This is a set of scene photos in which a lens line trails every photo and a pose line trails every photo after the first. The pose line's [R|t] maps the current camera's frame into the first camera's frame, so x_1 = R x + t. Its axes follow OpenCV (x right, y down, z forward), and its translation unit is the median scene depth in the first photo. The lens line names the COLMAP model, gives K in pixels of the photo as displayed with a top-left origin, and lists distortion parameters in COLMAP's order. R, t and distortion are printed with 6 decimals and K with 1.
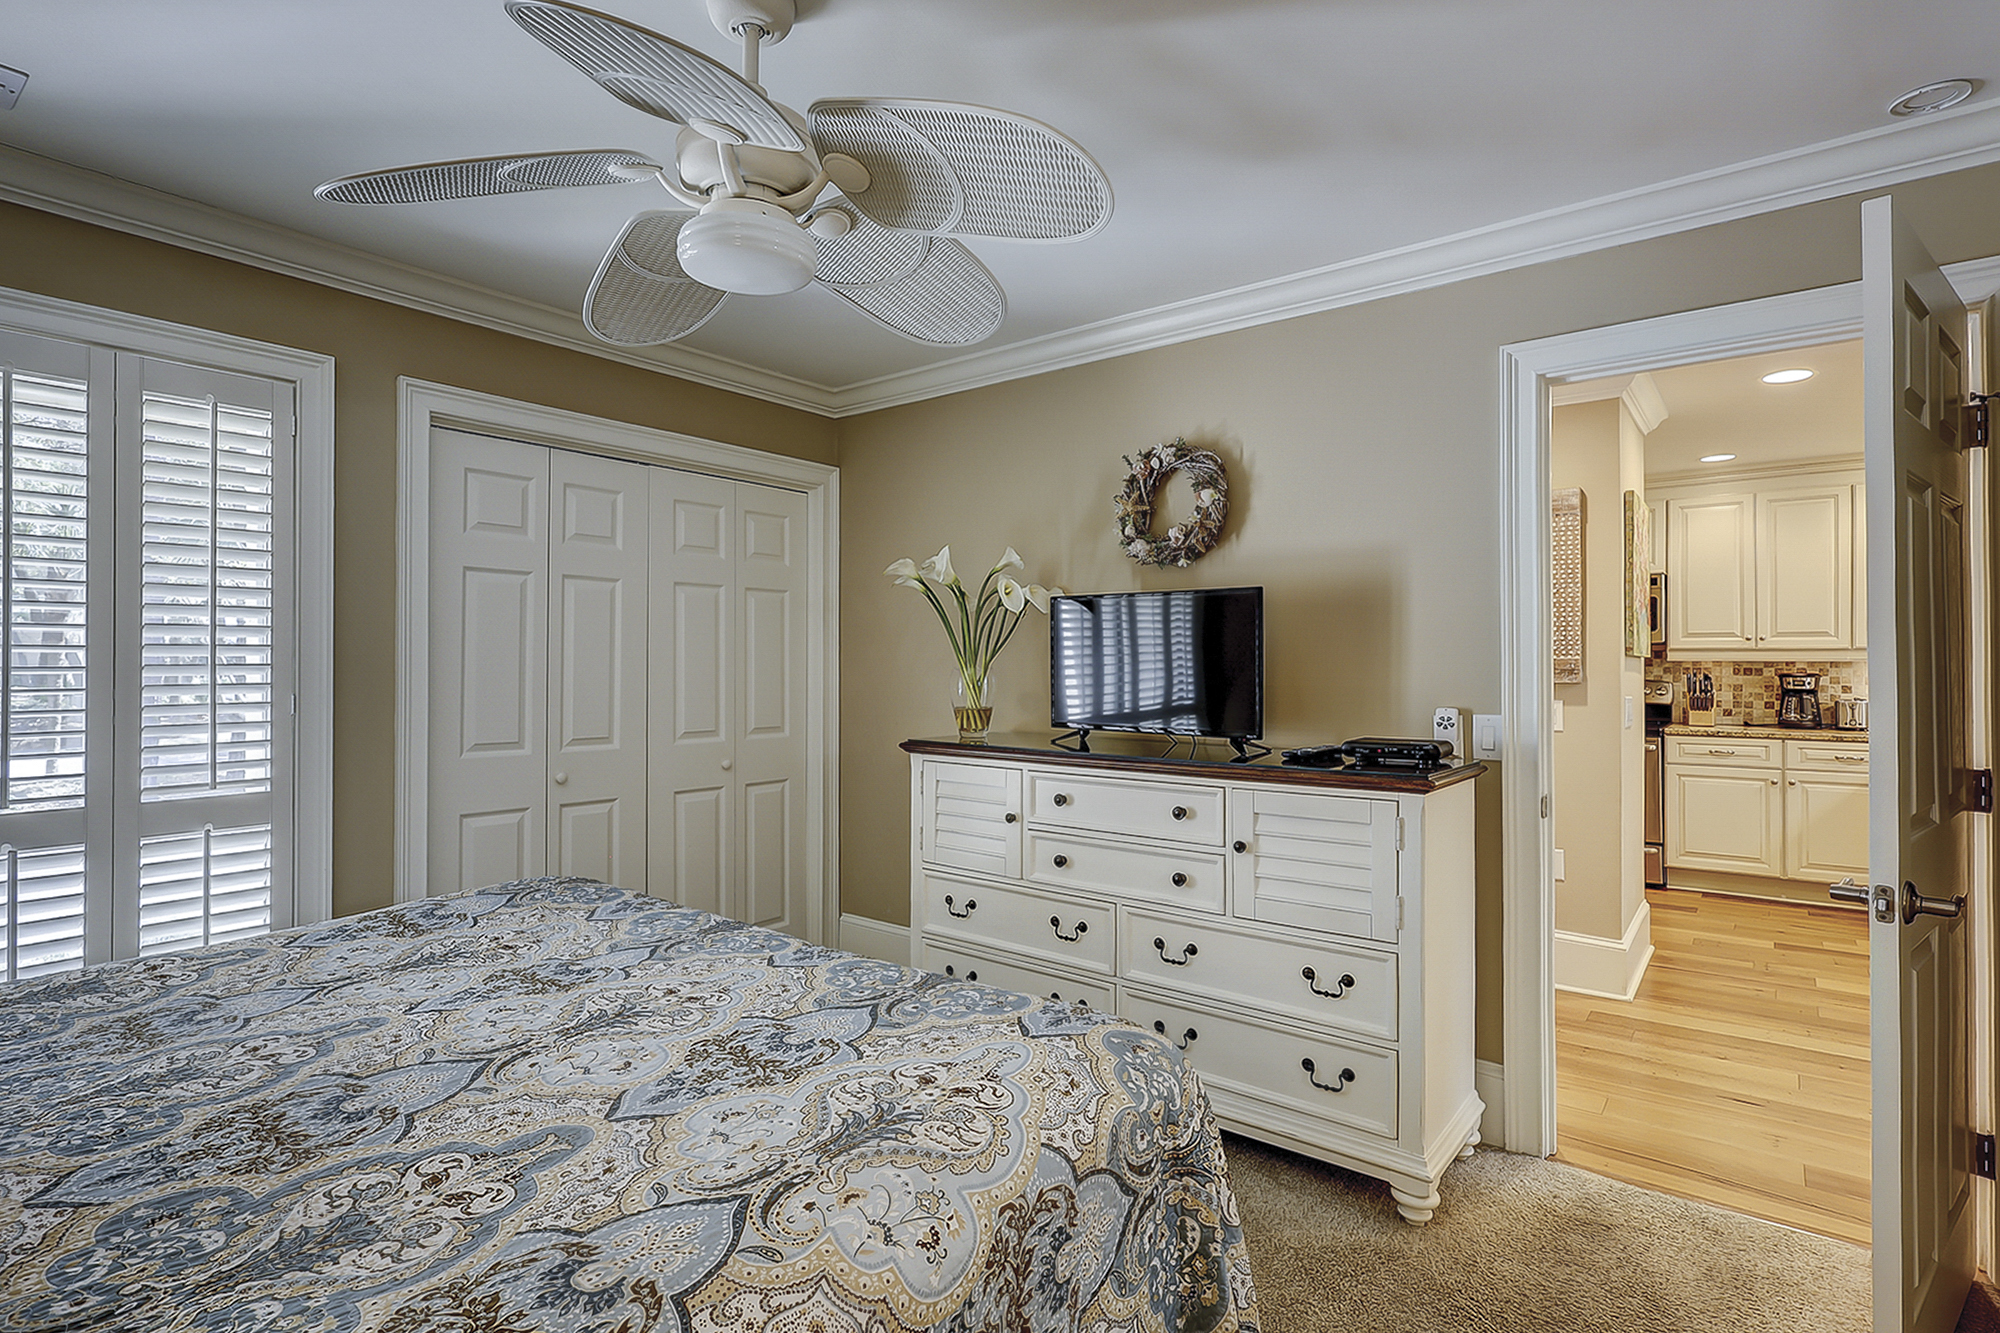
lens RADIAL K [[990.1, 0, 989.6], [0, 990.1, 657.2], [0, 0, 1]] dist [-0.001253, 0.000421]
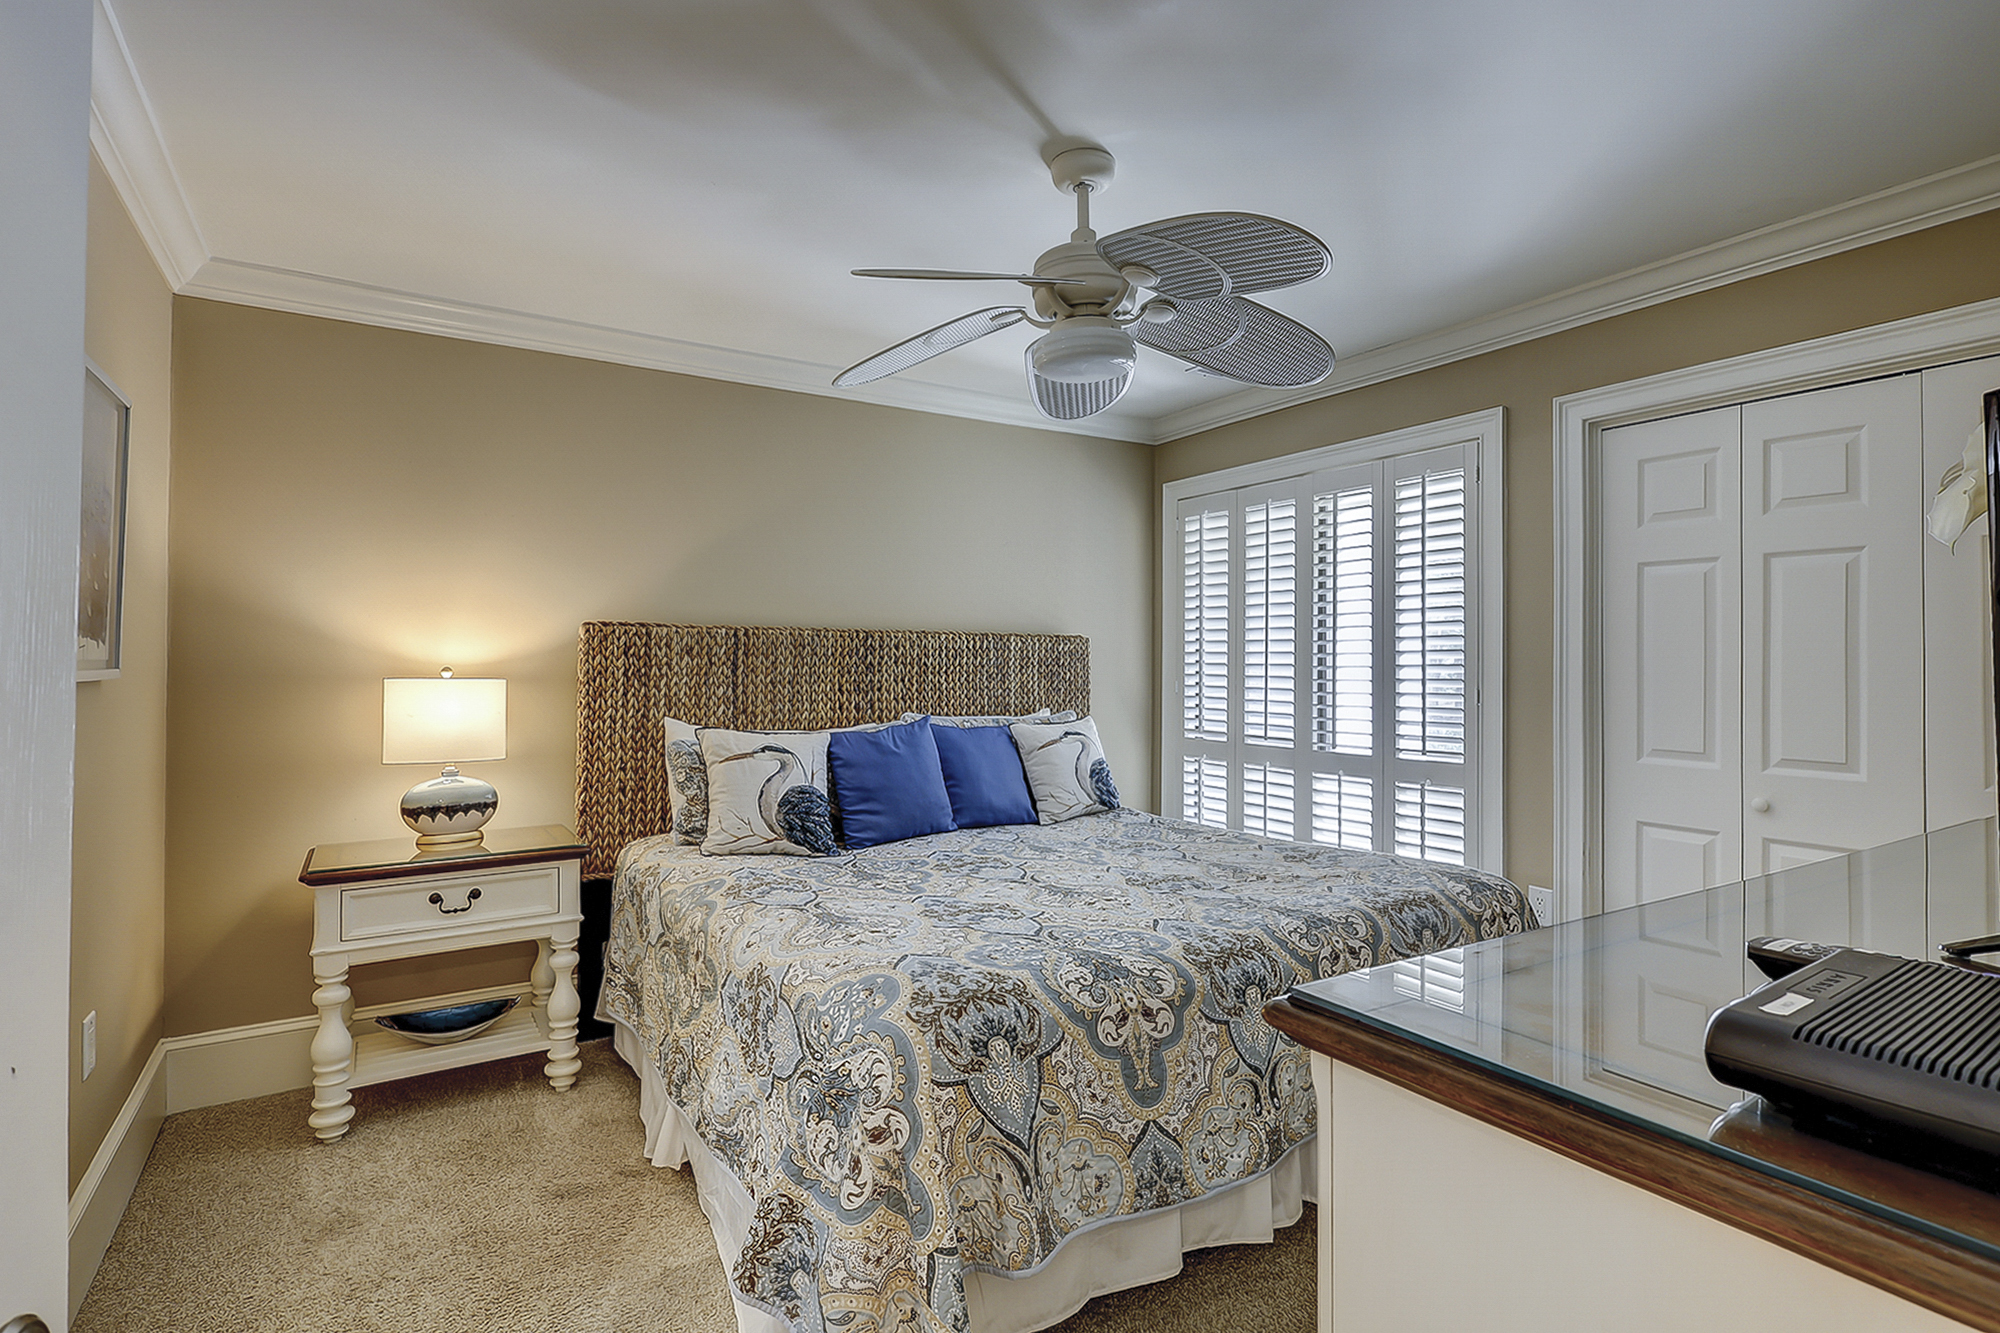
lens RADIAL K [[990.1, 0, 1021.0], [0, 990.1, 658.0], [0, 0, 1]] dist [-0.001253, 0.000421]
pose [[-0.320671, -0.008115, -0.947156, 0.719400], [0.004901, 0.999936, -0.010227, 0.009048], [0.947178, -0.007921, -0.320610, 0.926183]]
